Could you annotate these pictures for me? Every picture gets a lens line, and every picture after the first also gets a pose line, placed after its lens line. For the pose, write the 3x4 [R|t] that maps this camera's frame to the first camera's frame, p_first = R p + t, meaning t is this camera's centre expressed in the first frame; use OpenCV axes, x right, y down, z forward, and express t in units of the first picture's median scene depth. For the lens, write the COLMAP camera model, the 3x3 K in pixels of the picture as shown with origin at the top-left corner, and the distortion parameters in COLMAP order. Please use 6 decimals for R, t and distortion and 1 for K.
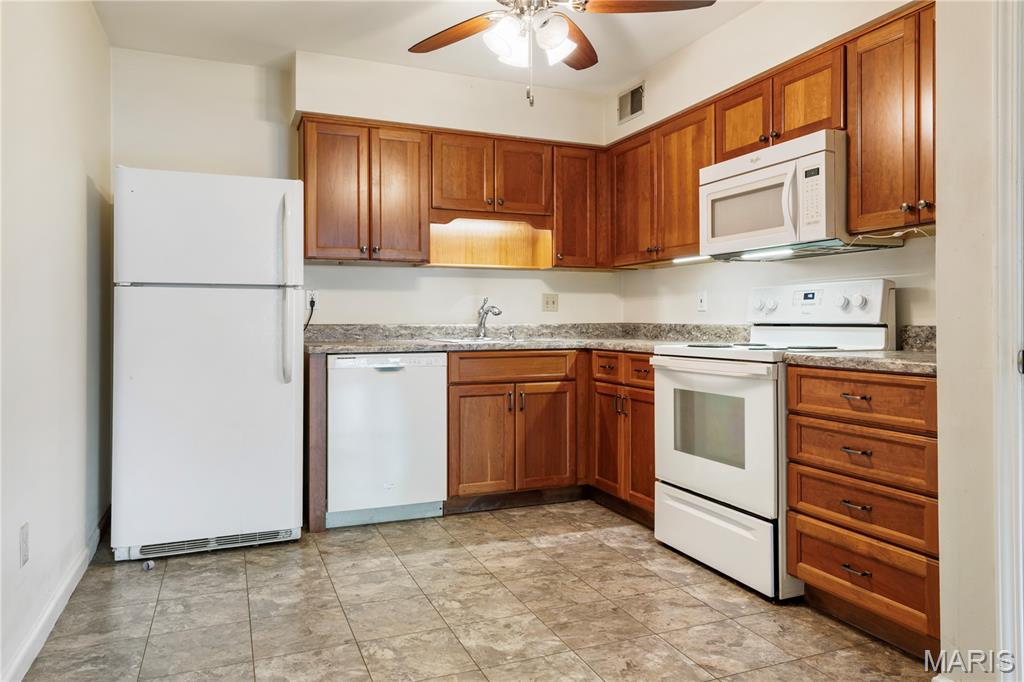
lens RADIAL K [[705.7, 0, 514.0], [0, 705.7, 322.6], [0, 0, 1]] dist [0.005111, 0.002606]
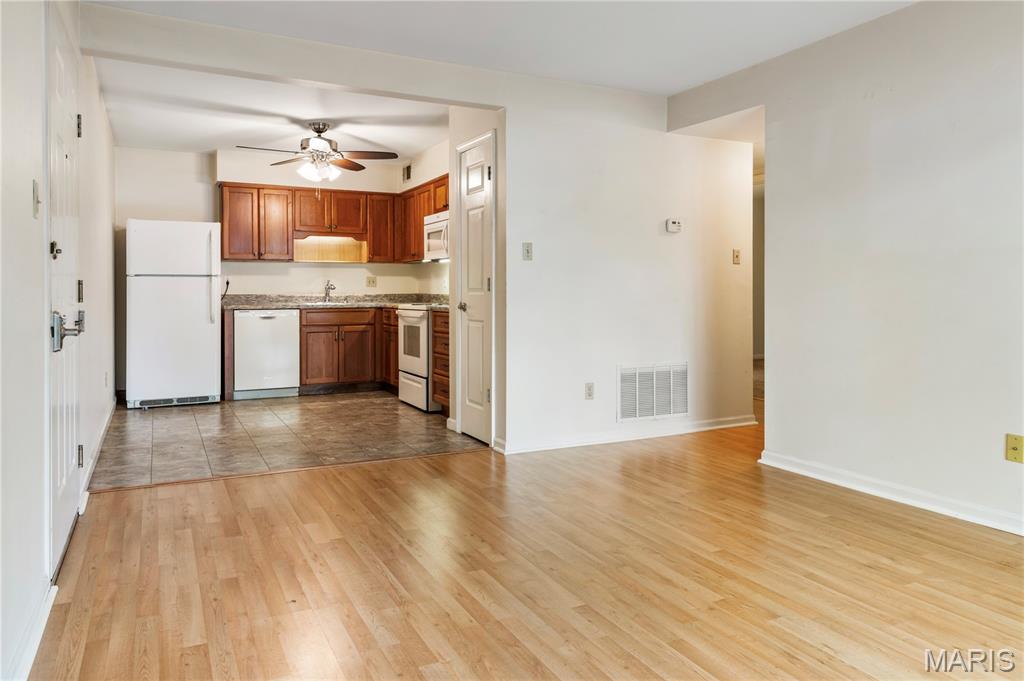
lens RADIAL K [[697.0, 0, 511.8], [0, 697.0, 299.3], [0, 0, 1]] dist [0.001607, 0.000259]
pose [[0.996440, -0.001884, 0.084284, 0.314995], [0.001147, 0.999961, 0.008790, -0.000262], [-0.084297, -0.008662, 0.996403, -0.916299]]
